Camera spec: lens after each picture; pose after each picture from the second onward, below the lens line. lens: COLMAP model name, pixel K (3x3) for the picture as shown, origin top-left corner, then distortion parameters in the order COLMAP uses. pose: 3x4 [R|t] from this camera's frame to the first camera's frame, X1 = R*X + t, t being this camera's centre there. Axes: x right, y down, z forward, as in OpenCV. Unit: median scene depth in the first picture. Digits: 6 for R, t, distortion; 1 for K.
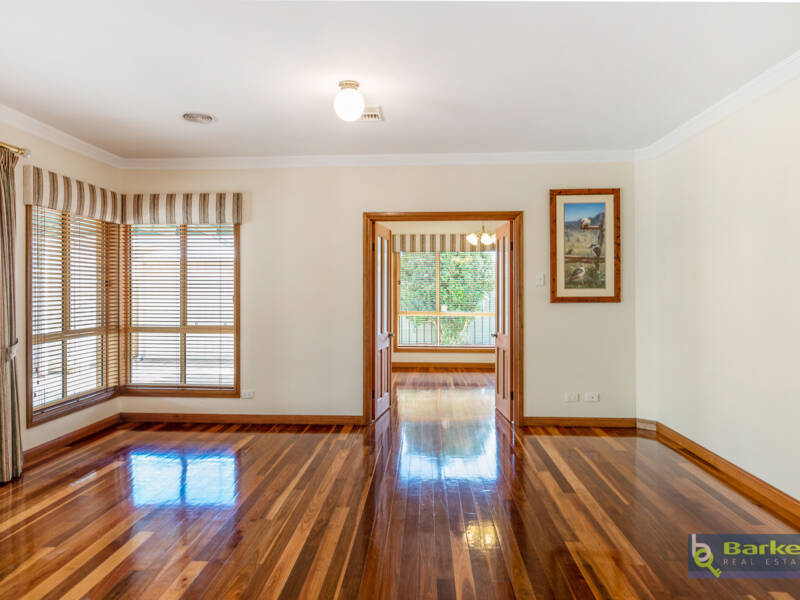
lens RADIAL K [[526.9, 0, 400.0], [0, 526.9, 300.0], [0, 0, 1]] dist [0.003694, 0.000482]
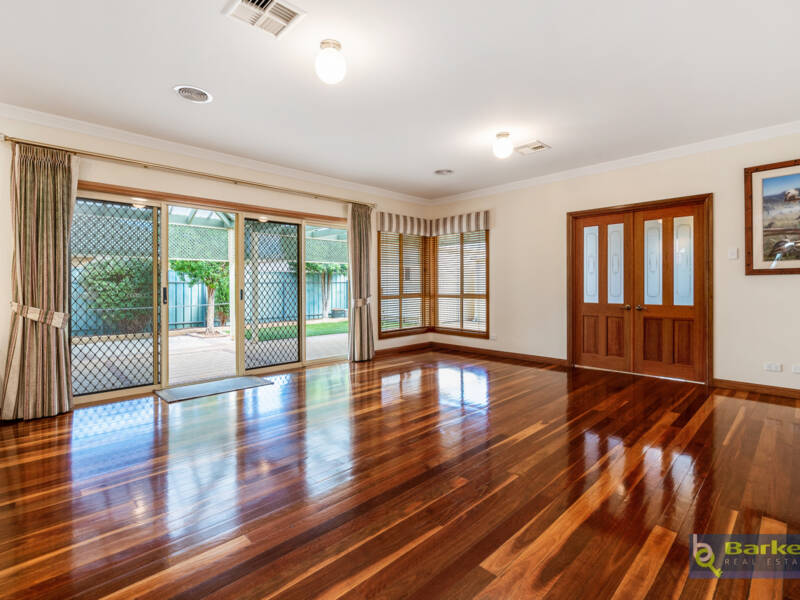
lens RADIAL K [[389.6, 0, 400.3], [0, 389.6, 287.6], [0, 0, 1]] dist [-0.000118, 0.000018]
pose [[0.732670, 0.001029, -0.680583, 0.310292], [-0.007983, 0.999943, -0.007082, 0.041575], [0.680537, 0.010622, 0.732637, -0.045505]]
